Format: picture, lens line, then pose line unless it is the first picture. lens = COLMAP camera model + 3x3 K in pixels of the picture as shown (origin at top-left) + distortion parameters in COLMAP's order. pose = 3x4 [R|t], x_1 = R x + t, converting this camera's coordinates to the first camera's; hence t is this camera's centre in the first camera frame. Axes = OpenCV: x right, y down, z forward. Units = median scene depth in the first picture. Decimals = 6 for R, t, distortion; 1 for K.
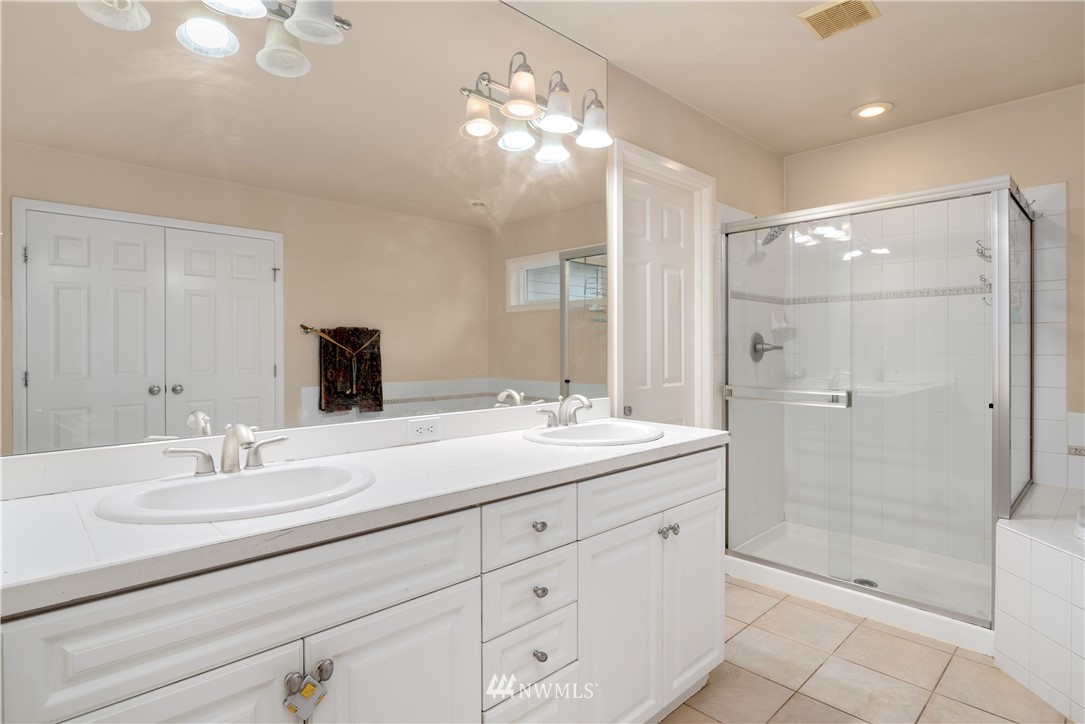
lens RADIAL K [[546.4, 0, 548.2], [0, 546.4, 355.9], [0, 0, 1]] dist [-0.005924, -0.003129]
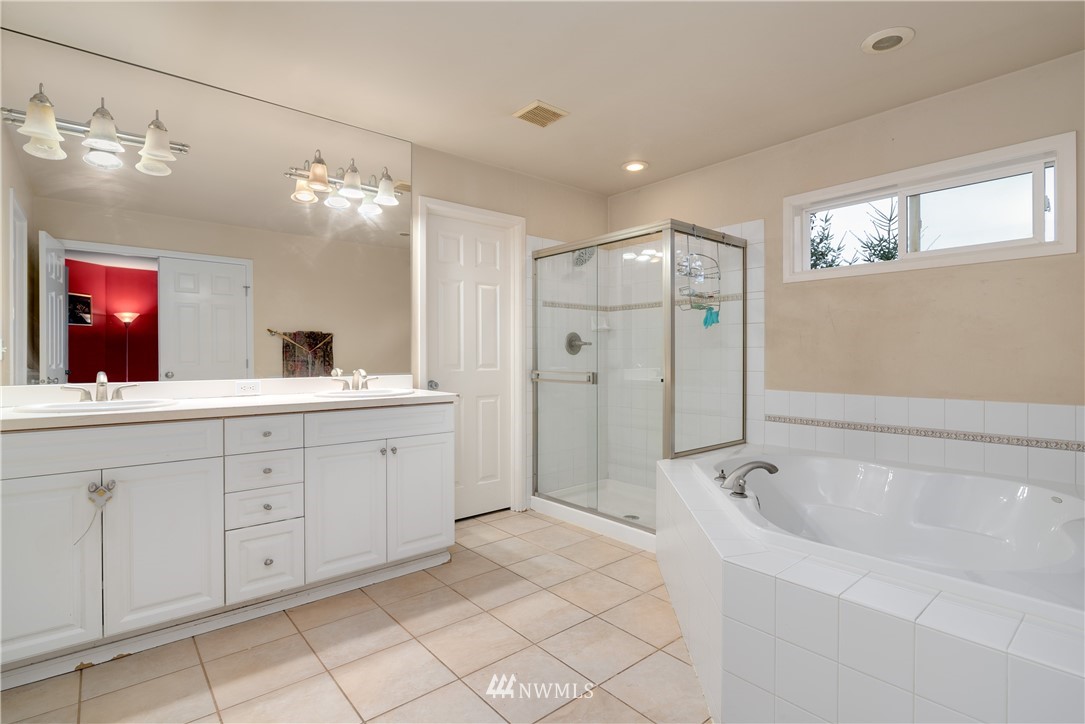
lens RADIAL K [[507.1, 0, 539.6], [0, 507.1, 361.5], [0, 0, 1]] dist [-0.011153, 0.001421]
pose [[0.997944, 0.001624, -0.064071, 0.448961], [-0.001783, 0.999995, -0.002420, 0.036383], [0.064066, 0.002530, 0.997942, -0.271178]]
